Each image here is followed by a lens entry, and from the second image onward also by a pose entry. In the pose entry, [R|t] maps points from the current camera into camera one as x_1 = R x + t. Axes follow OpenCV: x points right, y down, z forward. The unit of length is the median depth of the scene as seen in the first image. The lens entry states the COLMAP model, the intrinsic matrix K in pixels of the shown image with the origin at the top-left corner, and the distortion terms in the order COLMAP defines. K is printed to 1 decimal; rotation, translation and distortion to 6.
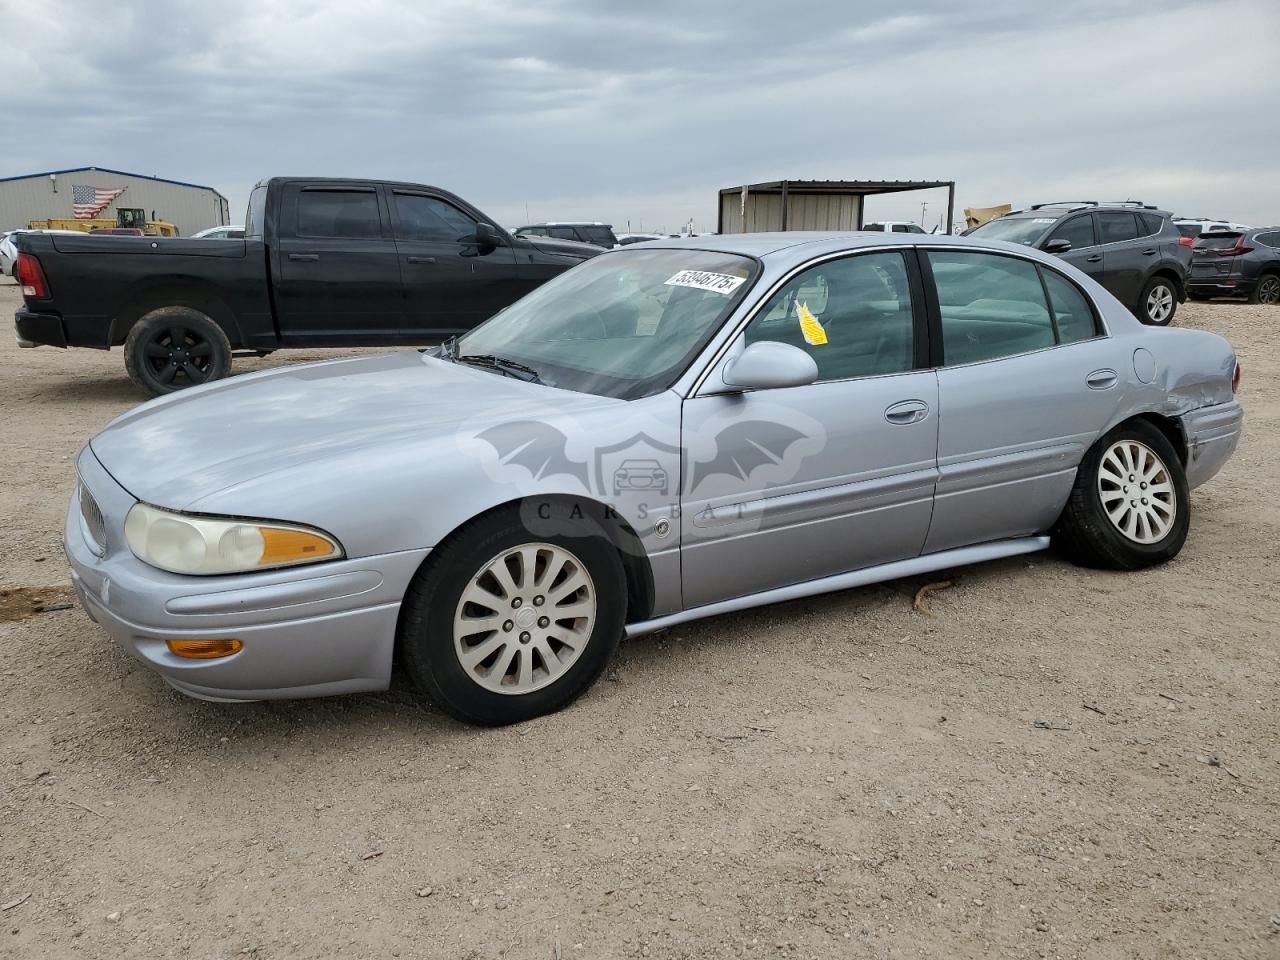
lens RADIAL K [[980.9, 0, 642.7], [0, 980.9, 491.9], [0, 0, 1]] dist [0.022198, 0.000068]
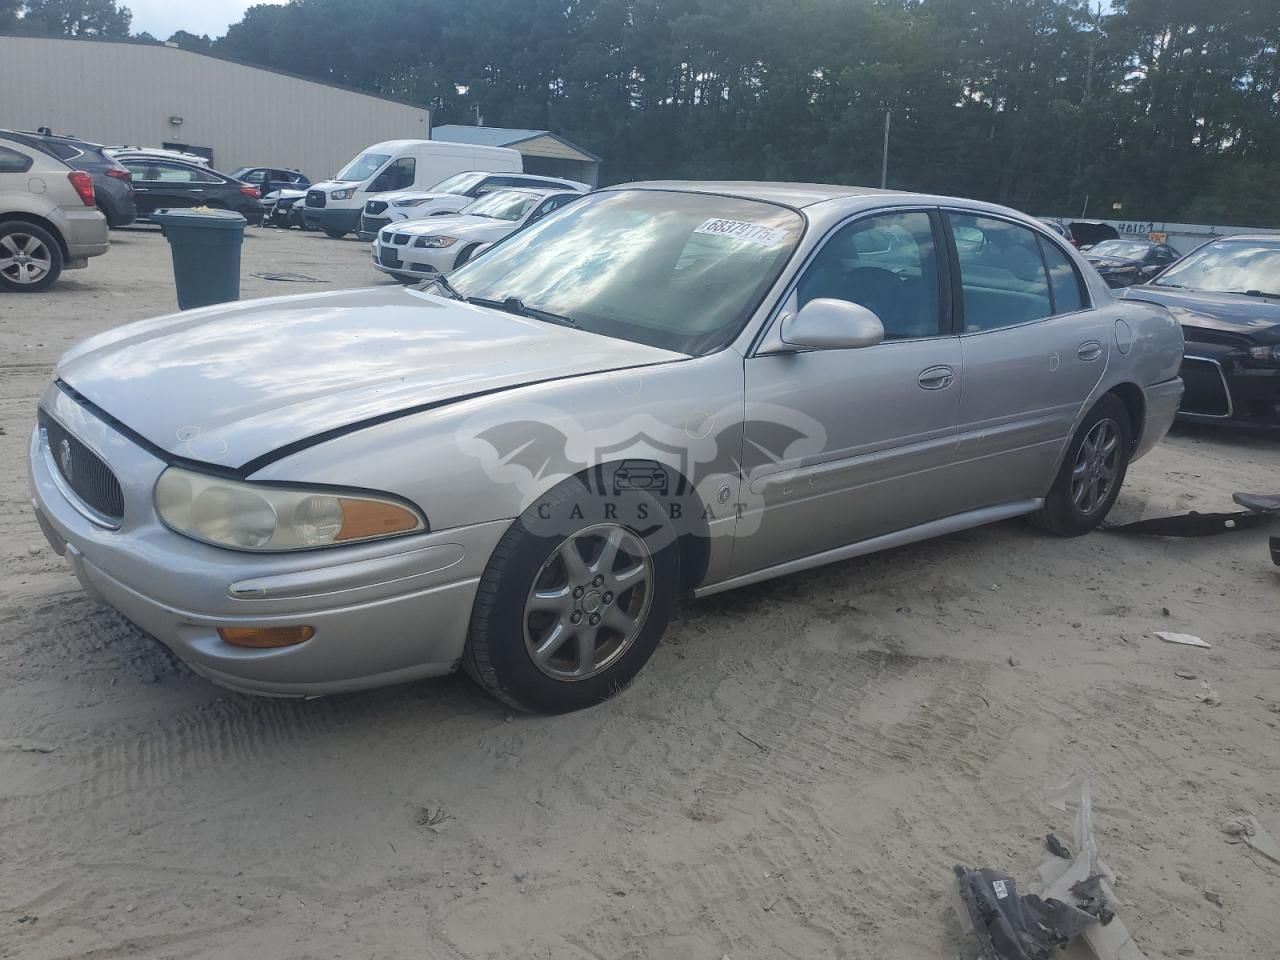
lens RADIAL K [[980.9, 0, 633.1], [0, 980.9, 492.2], [0, 0, 1]] dist [0.022198, 0.000068]
pose [[0.982713, 0.008532, 0.184941, -0.252878], [-0.019279, 0.998223, 0.056391, -0.019035], [-0.184131, -0.058982, 0.981130, 0.091909]]
